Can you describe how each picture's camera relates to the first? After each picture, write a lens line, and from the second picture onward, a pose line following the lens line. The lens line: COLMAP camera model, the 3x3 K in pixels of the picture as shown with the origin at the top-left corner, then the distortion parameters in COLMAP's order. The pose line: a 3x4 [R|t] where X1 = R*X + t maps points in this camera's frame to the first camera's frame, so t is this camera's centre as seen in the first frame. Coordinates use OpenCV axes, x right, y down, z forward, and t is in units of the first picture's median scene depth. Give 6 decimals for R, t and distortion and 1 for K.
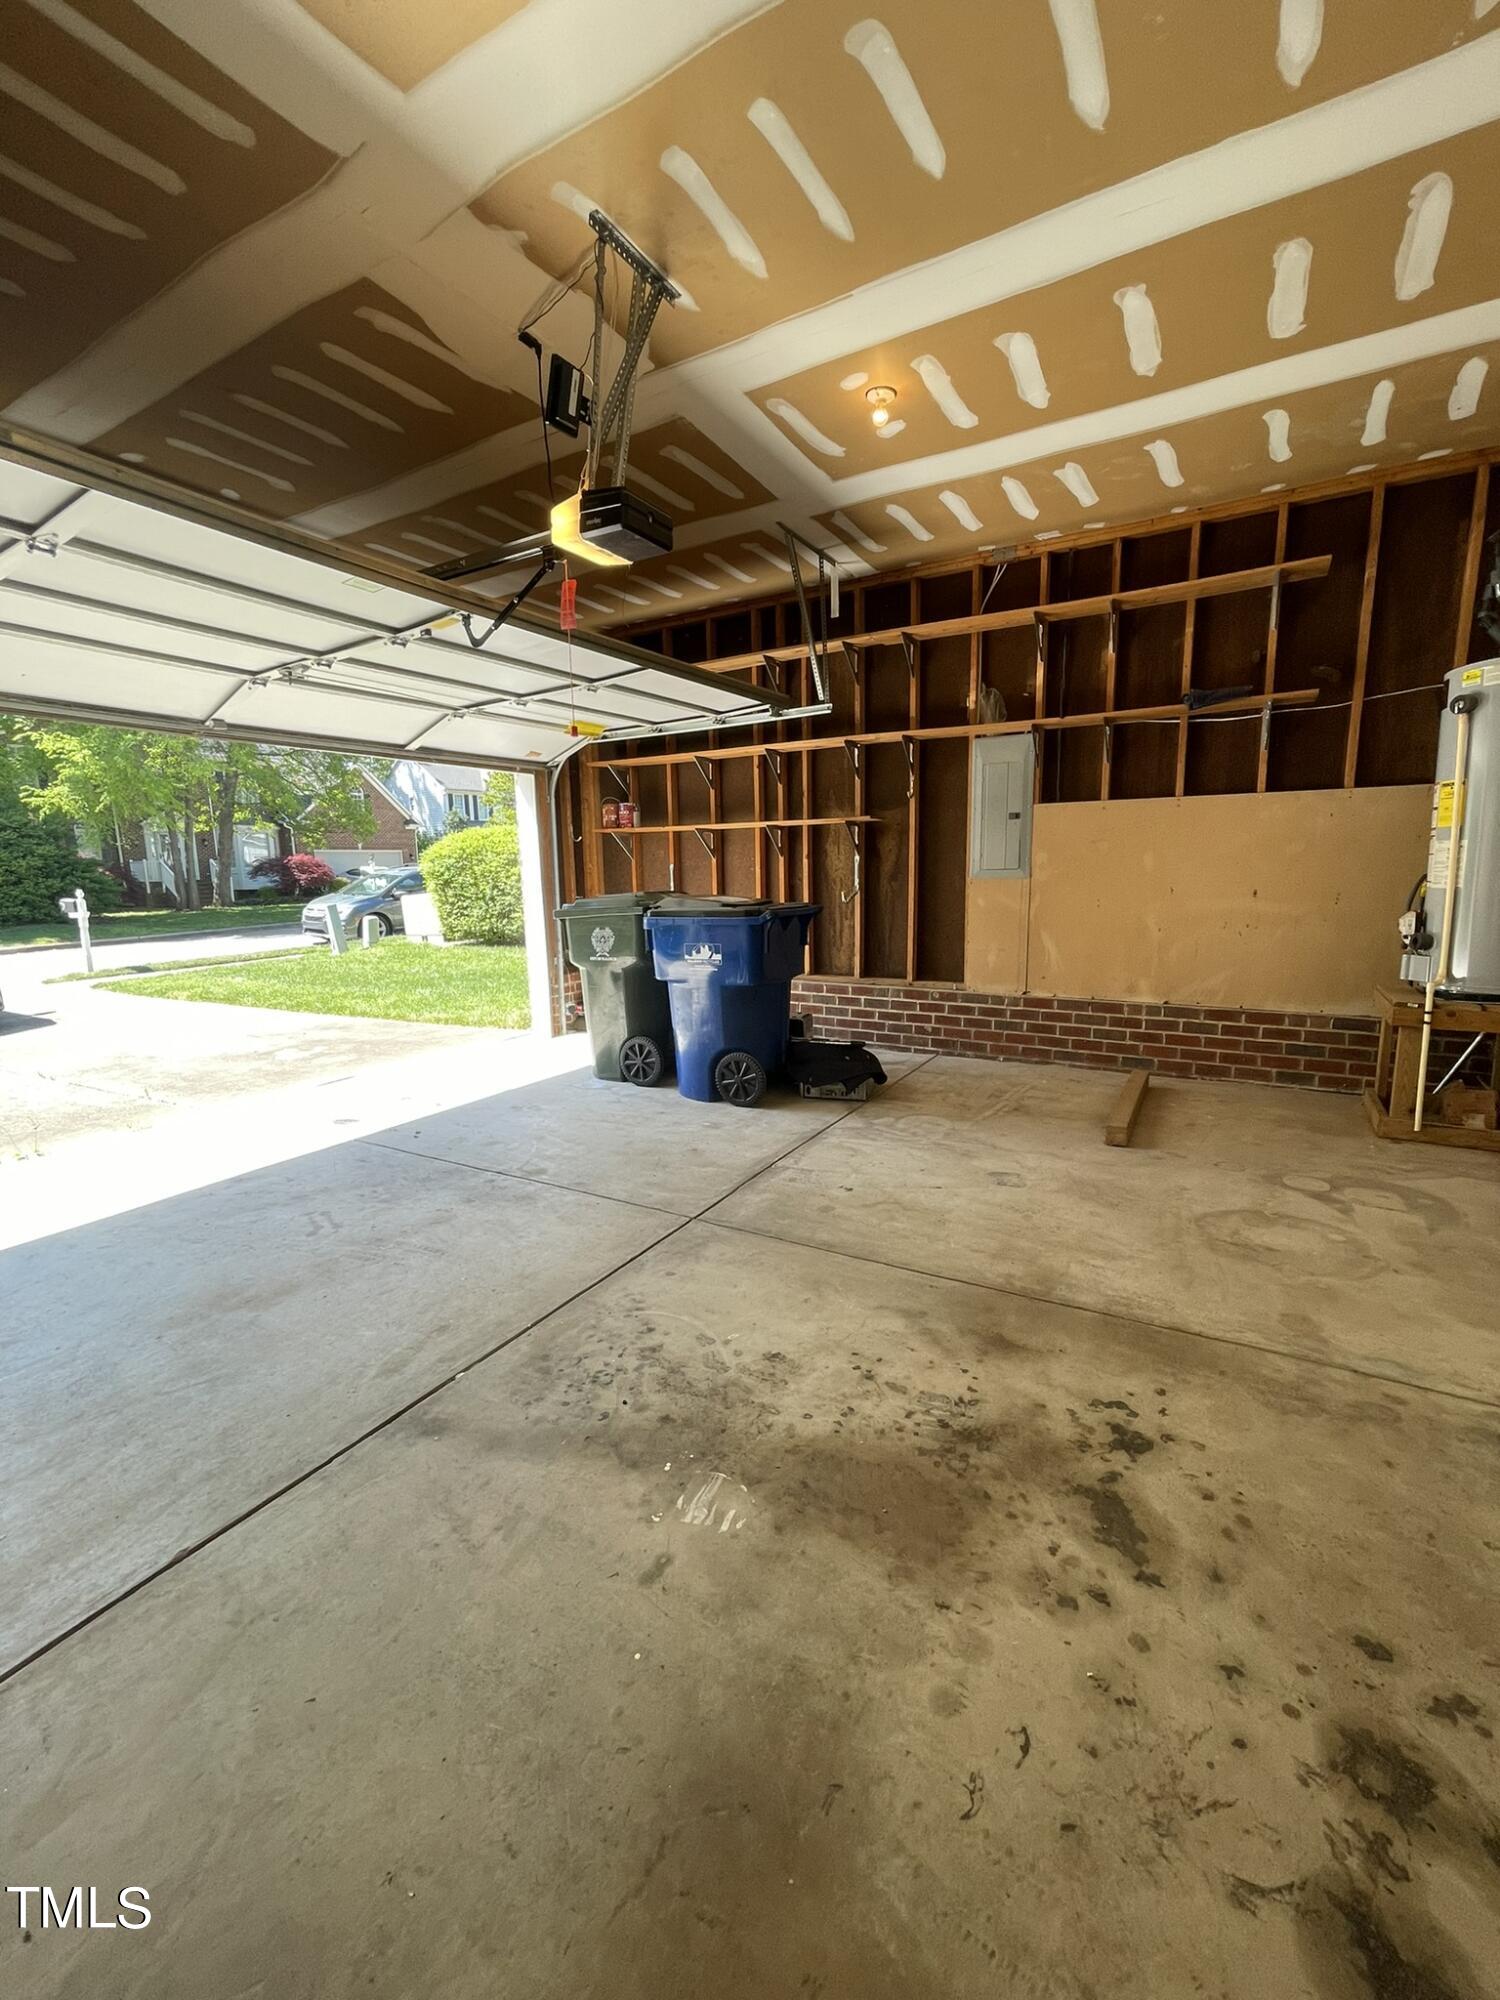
lens RADIAL K [[806.1, 0, 763.7], [0, 806.1, 1007.9], [0, 0, 1]] dist [-0.000786, -0.000119]
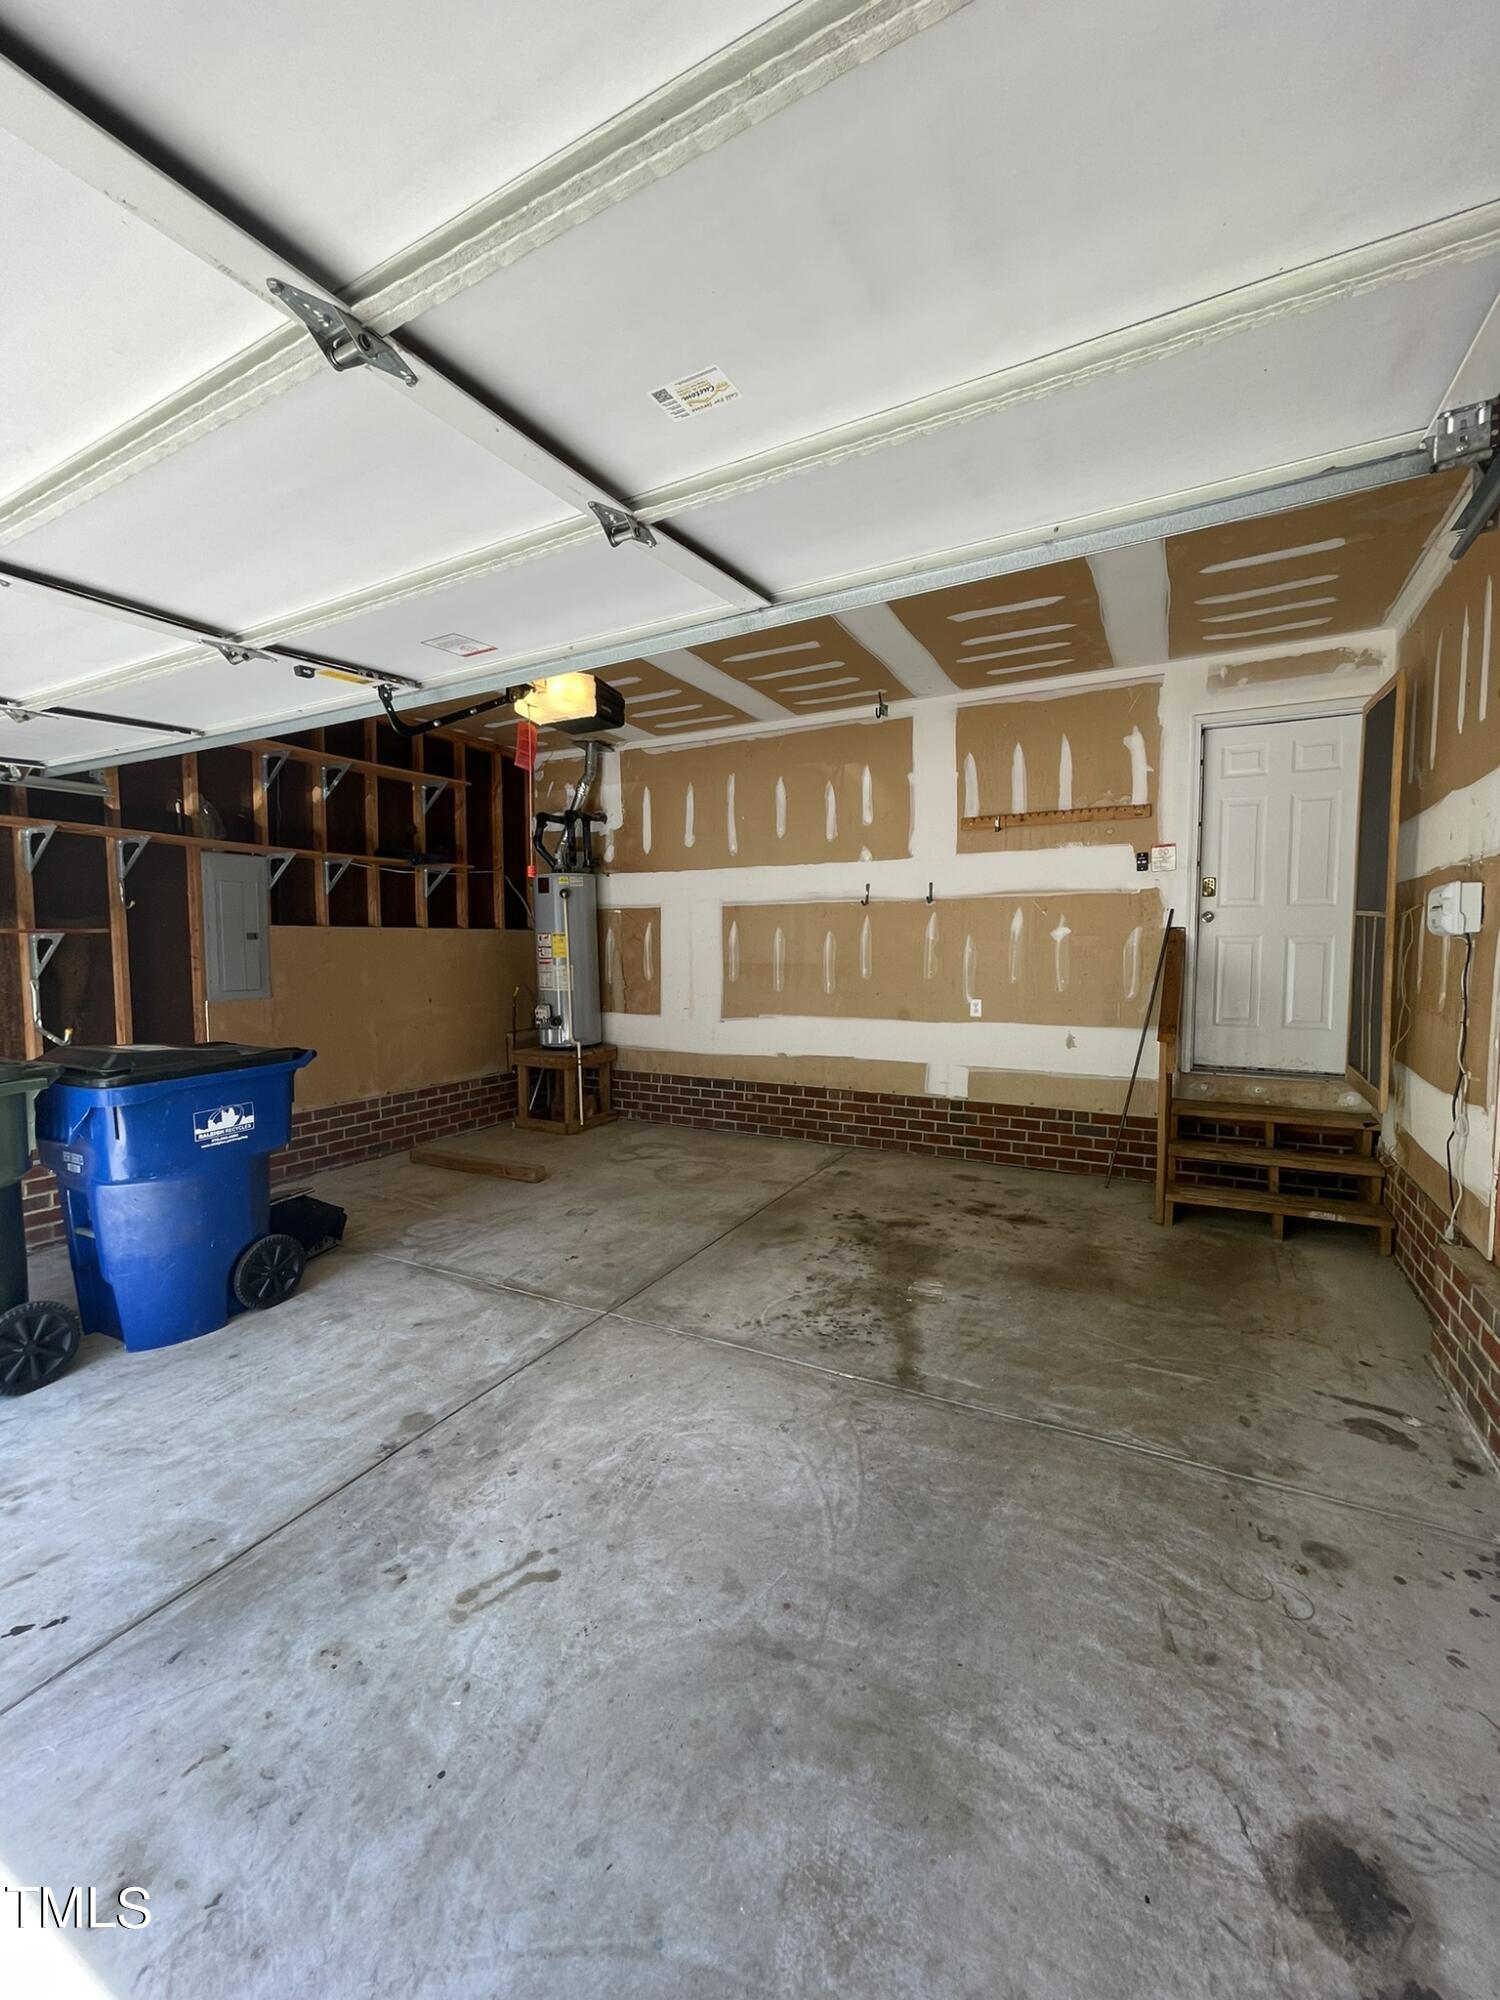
lens RADIAL K [[806.1, 0, 752.6], [0, 806.1, 989.0], [0, 0, 1]] dist [-0.000786, -0.000119]
pose [[-0.030259, -0.040425, 0.998724, -1.467036], [0.180339, 0.982564, 0.045235, -0.235579], [-0.983139, 0.181477, -0.022441, 0.928454]]
